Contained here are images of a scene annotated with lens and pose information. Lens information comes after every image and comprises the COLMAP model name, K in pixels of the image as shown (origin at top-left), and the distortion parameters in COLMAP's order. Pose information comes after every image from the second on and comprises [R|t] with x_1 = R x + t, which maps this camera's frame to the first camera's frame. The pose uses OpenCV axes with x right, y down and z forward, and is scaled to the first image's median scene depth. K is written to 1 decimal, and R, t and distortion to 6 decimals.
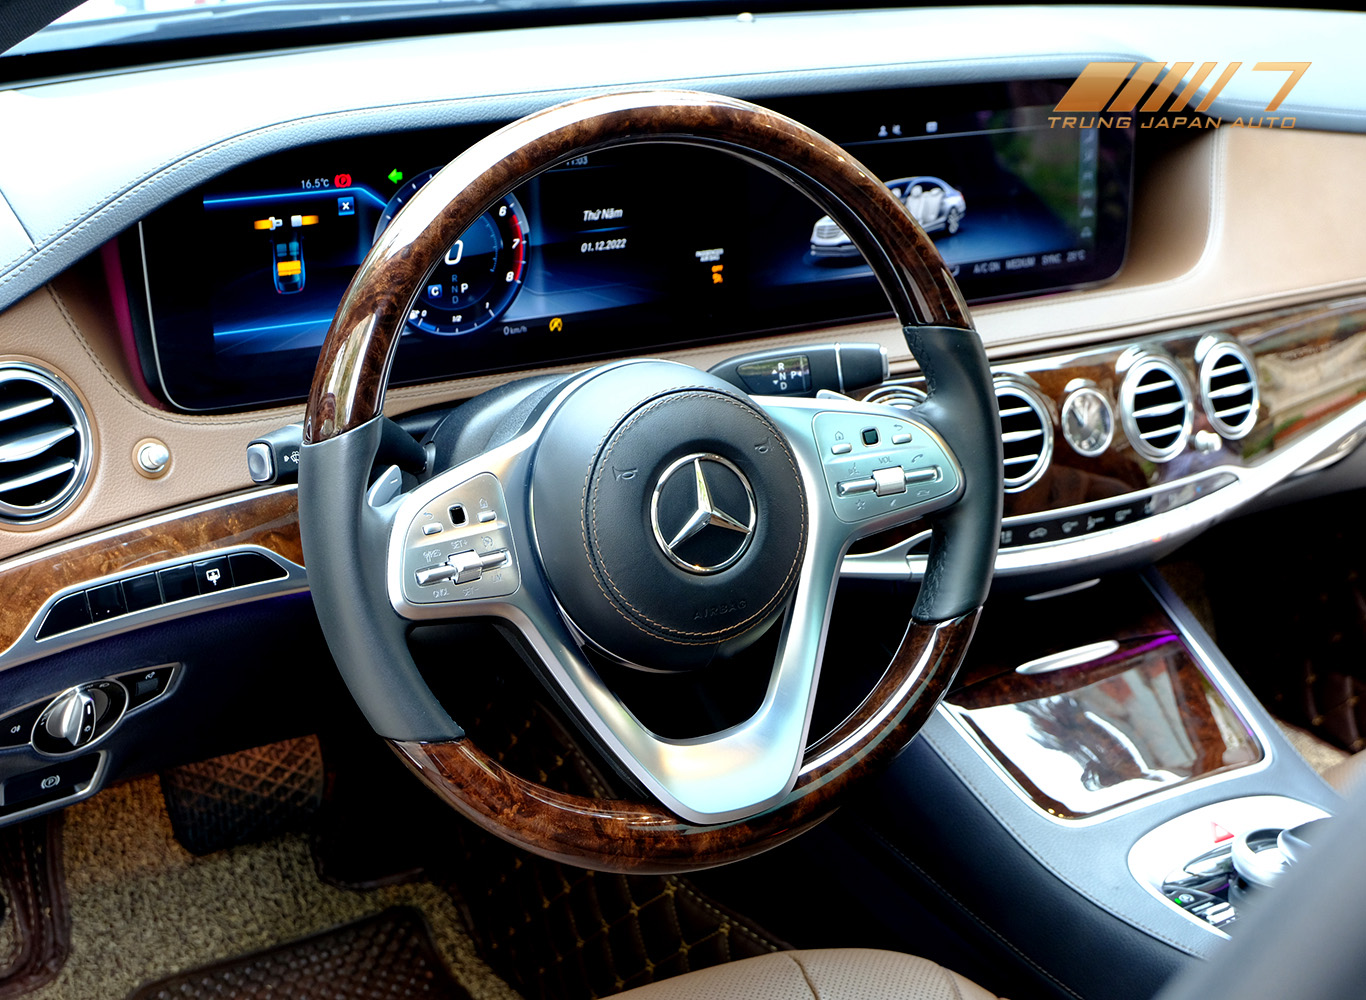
lens RADIAL K [[2219.4, 0, 683.0], [0, 2219.4, 500.0], [0, 0, 1]] dist [-0.026526, 0.010642]
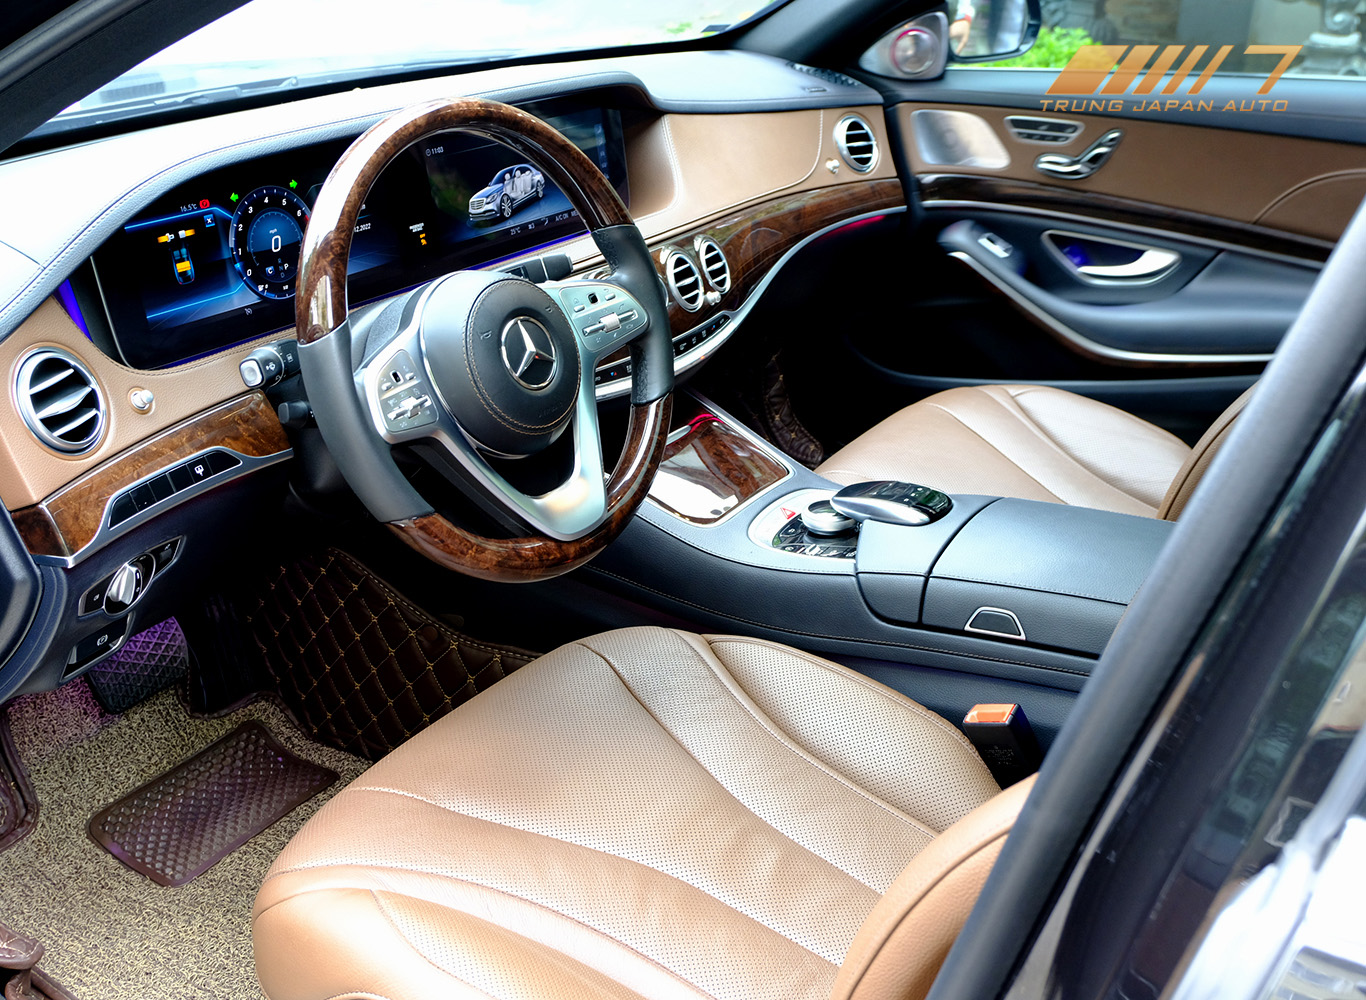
lens RADIAL K [[1496.5, 0, 683.0], [0, 1496.5, 500.0], [0, 0, 1]] dist [-0.043800, 0.012165]
pose [[0.908604, -0.222530, 0.353438, -0.245144], [0.215258, 0.974693, 0.060305, 0.056613], [-0.357913, 0.021287, 0.933512, -0.046546]]
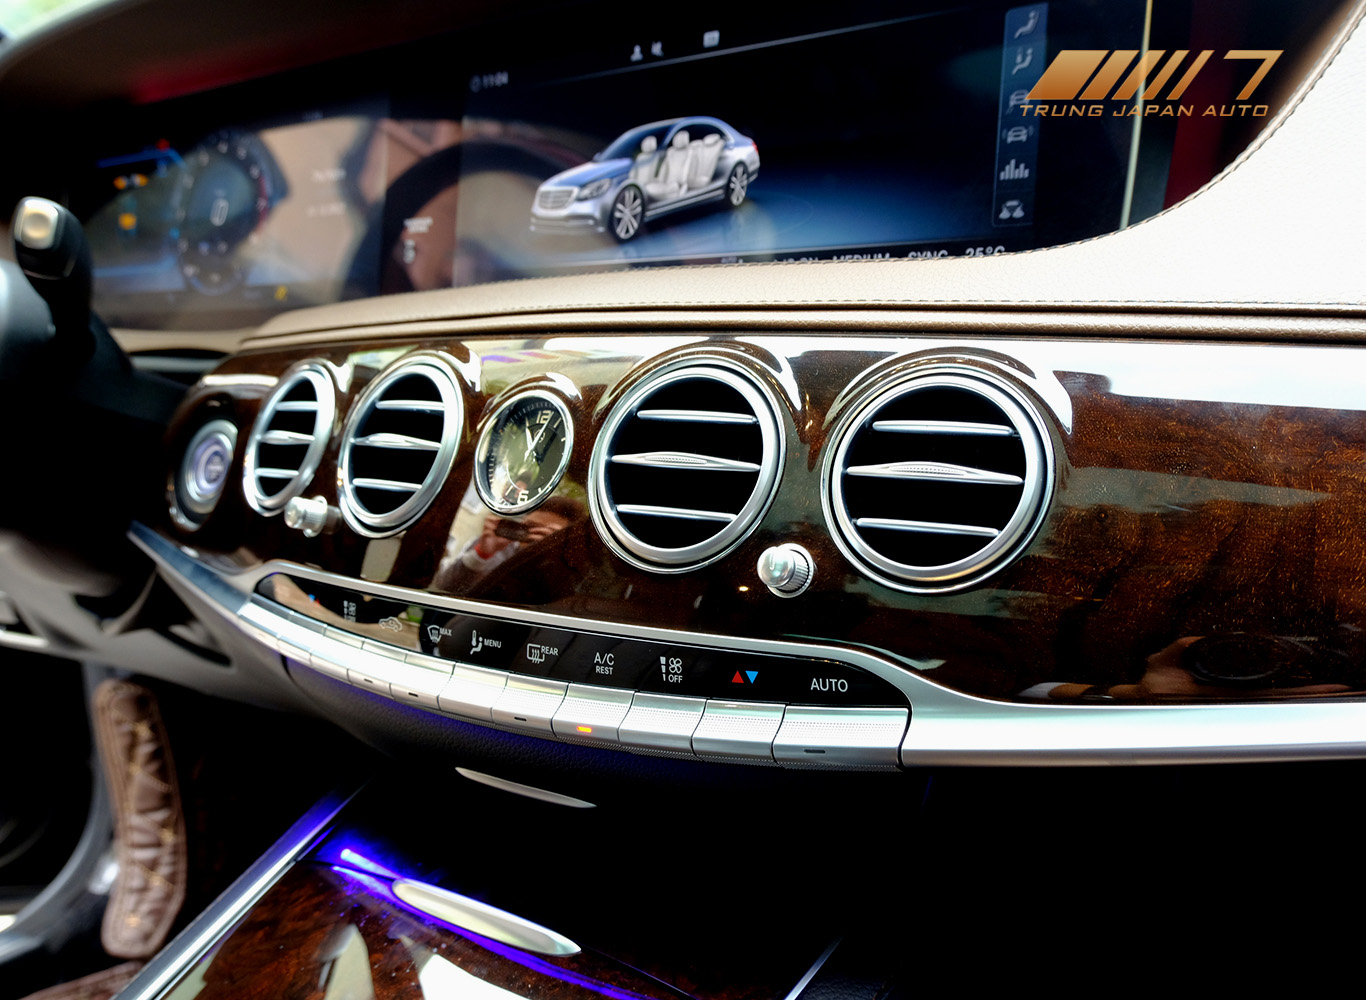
lens RADIAL K [[1267.7, 0, 681.3], [0, 1267.7, 480.3], [0, 0, 1]] dist [-0.000745, -0.004617]
pose [[0.332244, 0.043326, -0.942198, 0.514013], [-0.316366, 0.946193, -0.068049, -0.021846], [0.888553, 0.320688, 0.328074, 1.017735]]
